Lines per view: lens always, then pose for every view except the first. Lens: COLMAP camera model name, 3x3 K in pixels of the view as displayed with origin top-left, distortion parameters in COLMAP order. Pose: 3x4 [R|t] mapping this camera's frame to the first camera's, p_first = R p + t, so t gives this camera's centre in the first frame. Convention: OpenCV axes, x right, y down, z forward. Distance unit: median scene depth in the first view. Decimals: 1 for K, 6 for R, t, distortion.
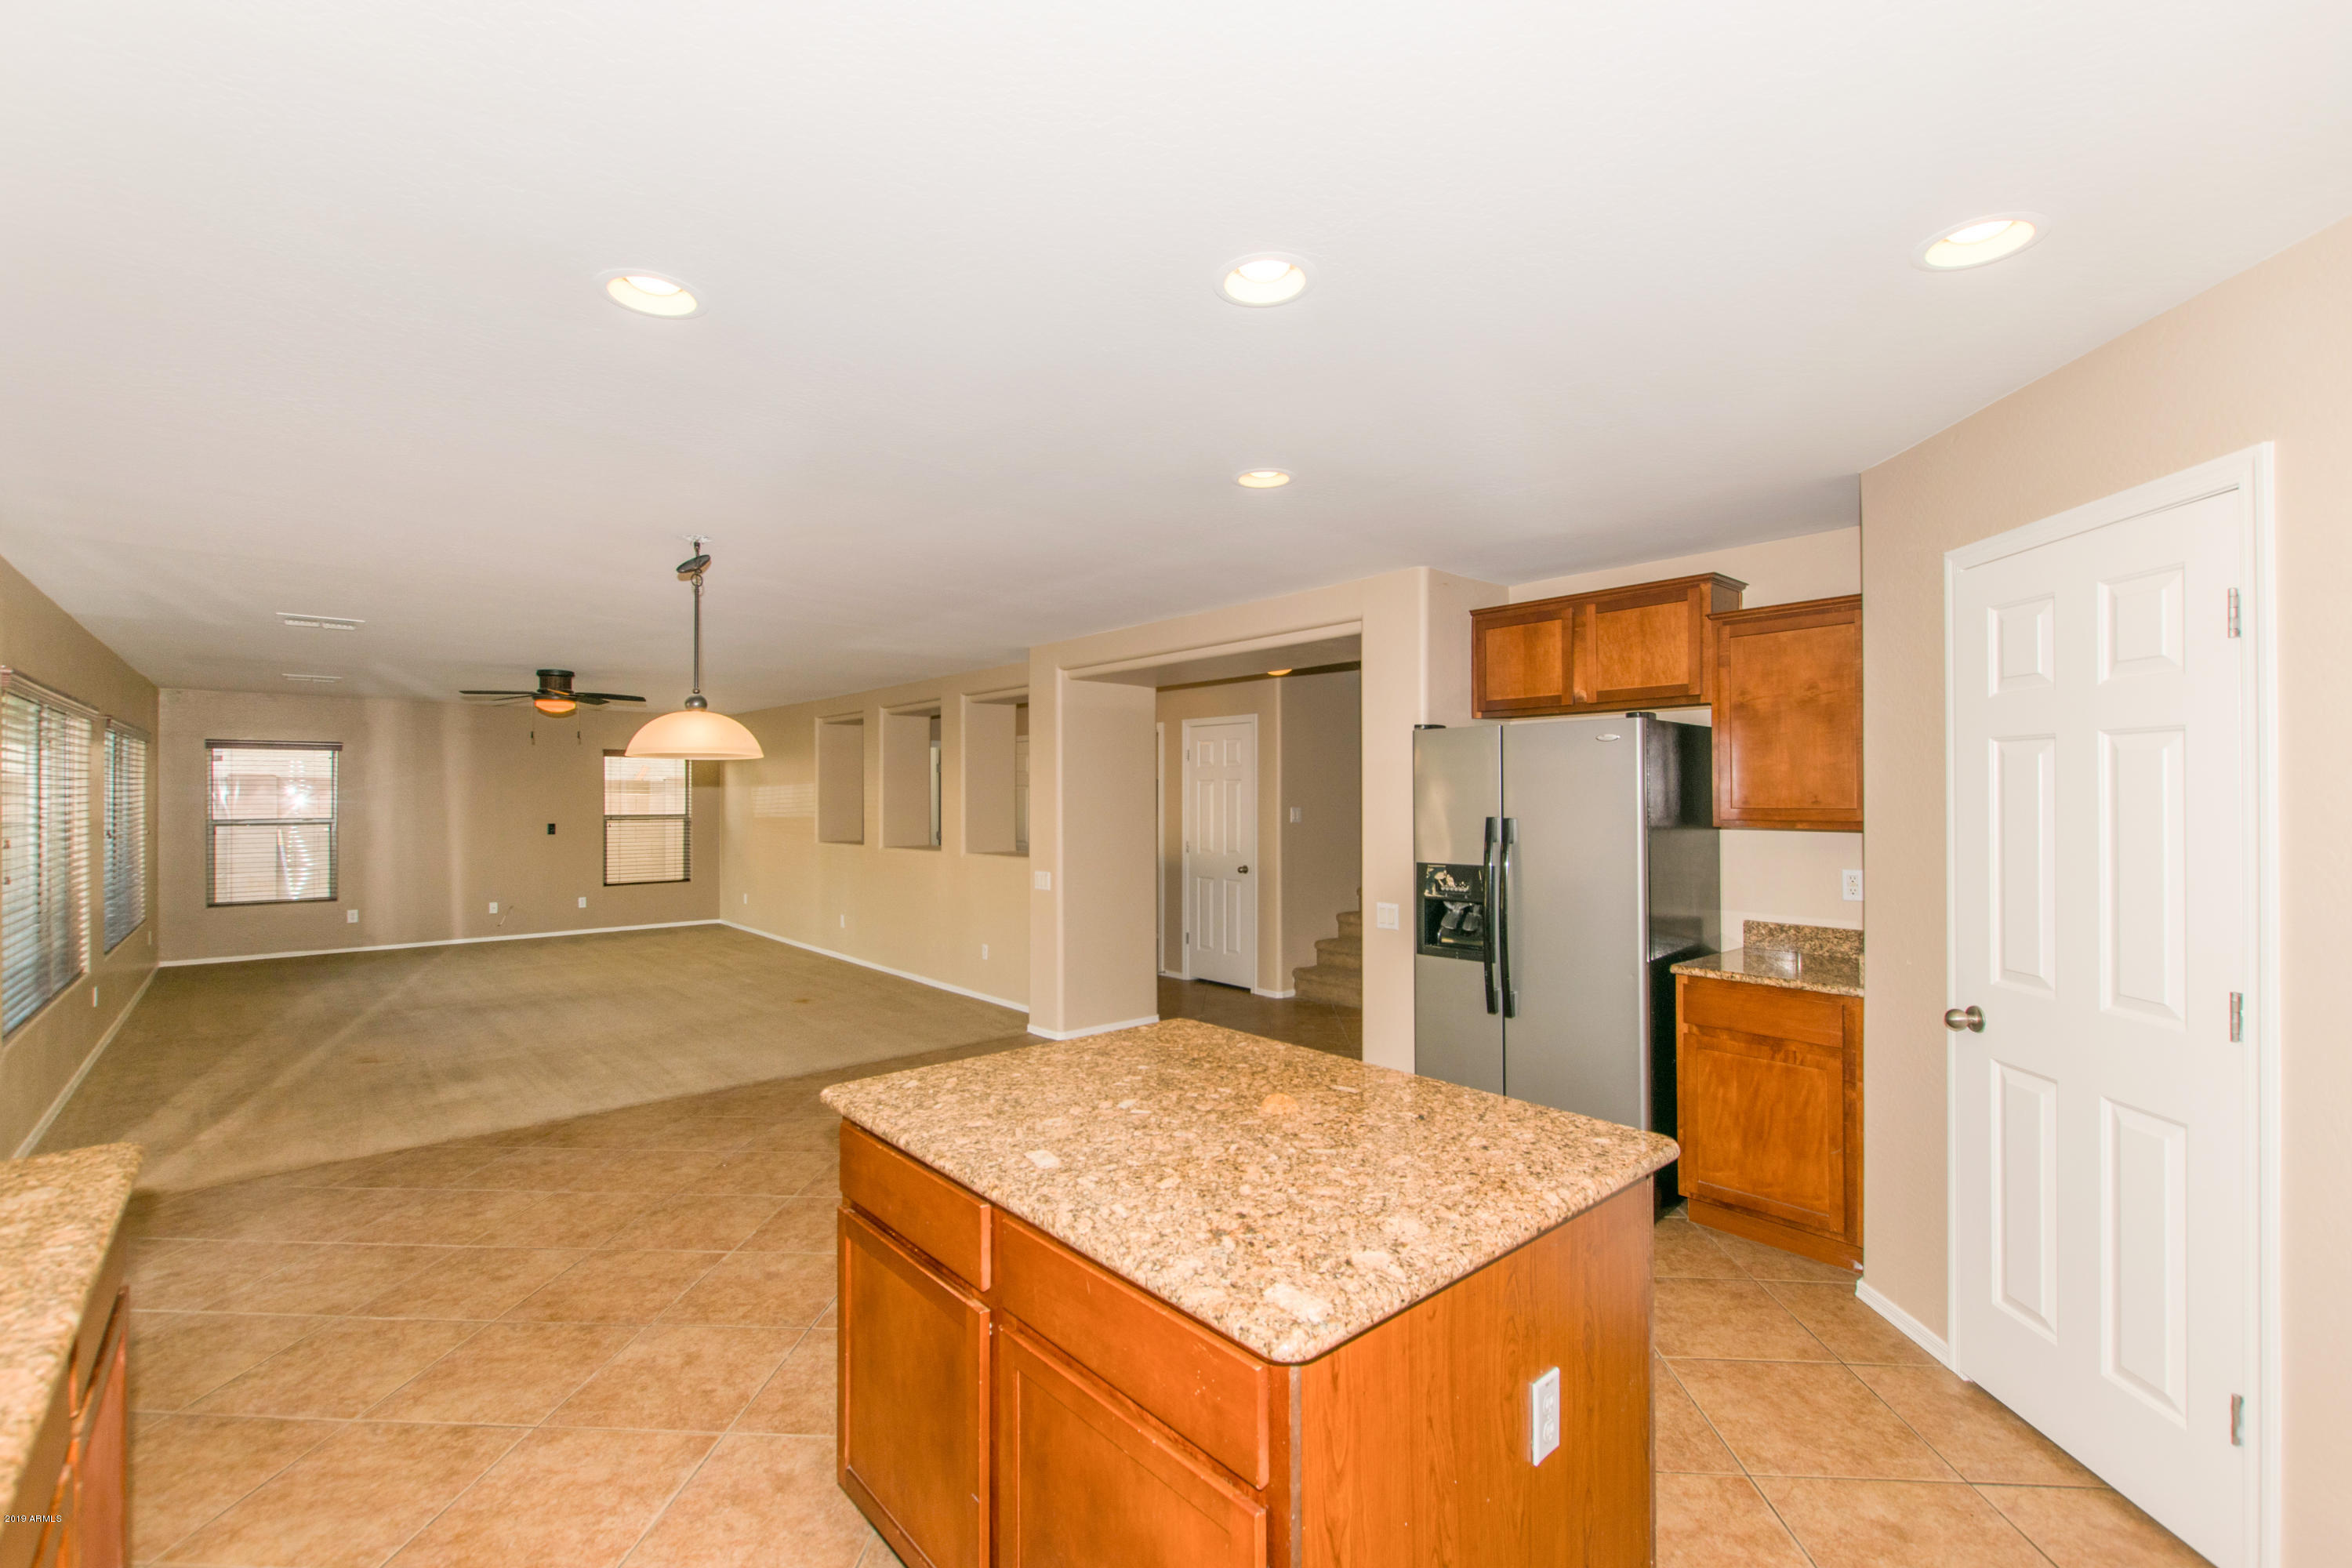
lens RADIAL K [[1019.3, 0, 1183.8], [0, 1019.3, 791.4], [0, 0, 1]] dist [-0.000096, -0.000364]
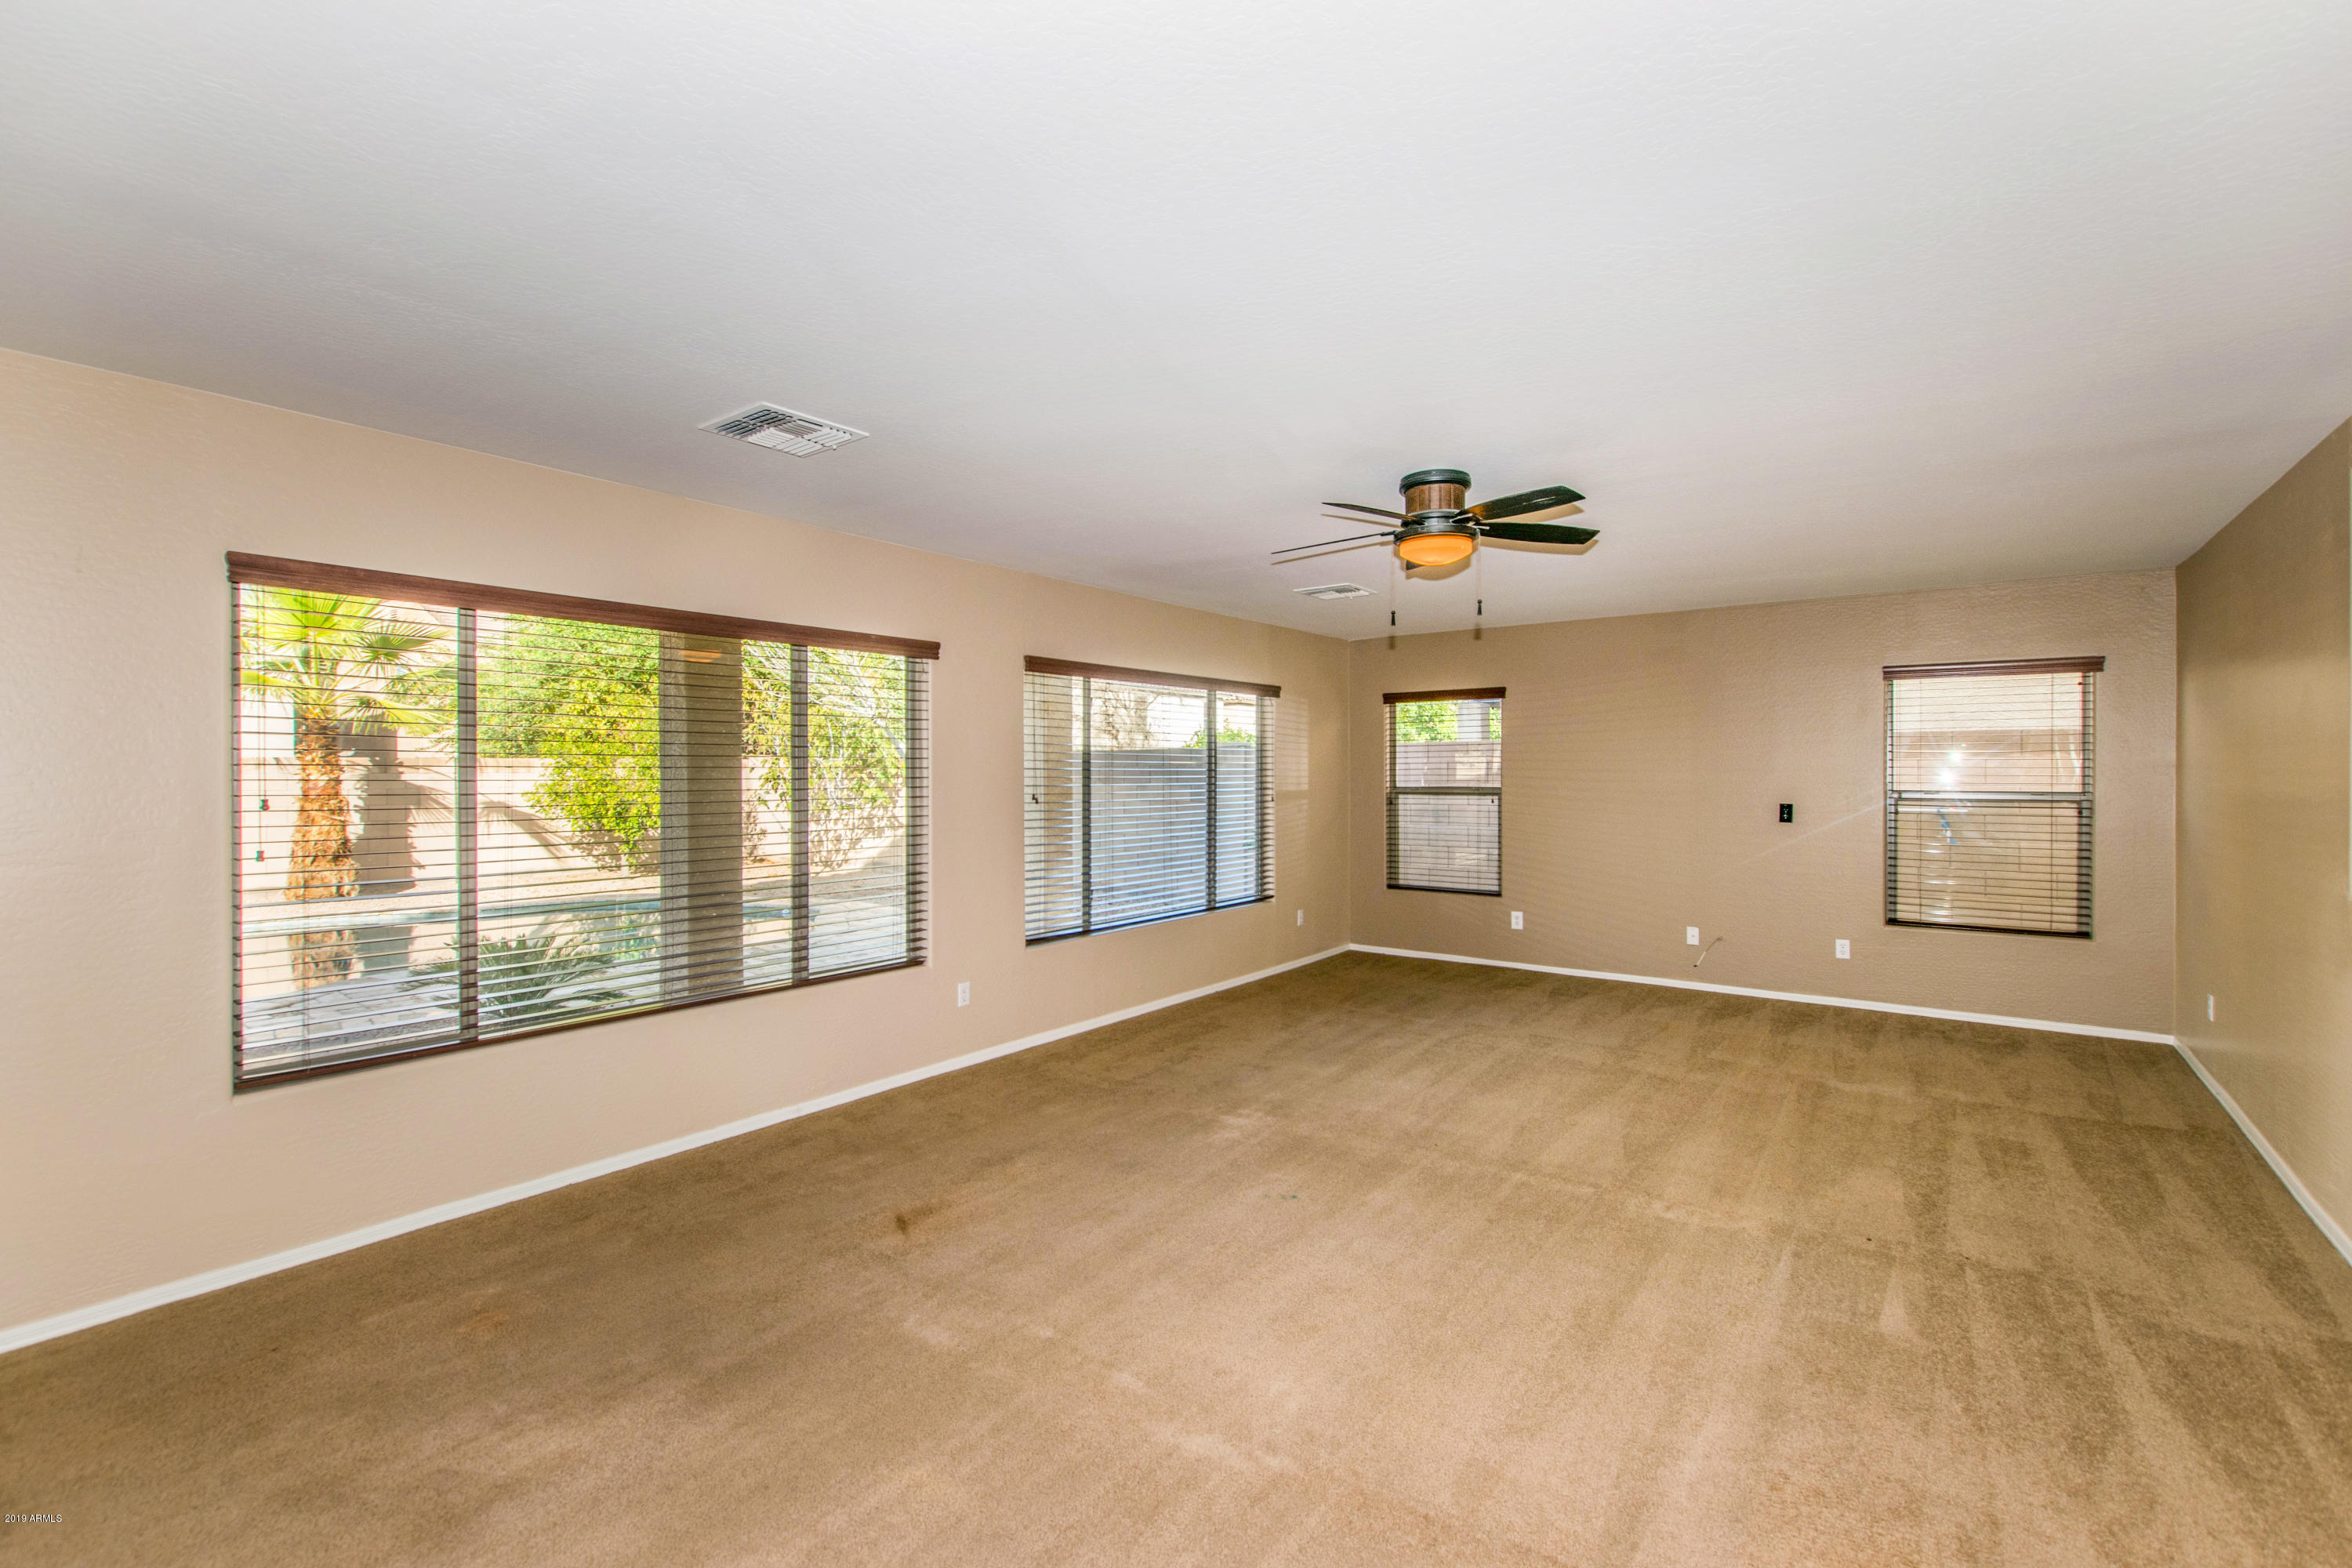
lens RADIAL K [[1025.1, 0, 1167.8], [0, 1025.1, 781.7], [0, 0, 1]] dist [-0.000376, -0.000252]
pose [[0.193187, 0.008772, -0.981123, -0.352098], [0.003996, 0.999945, 0.009727, 0.034729], [0.981154, -0.005800, 0.193141, 1.603119]]
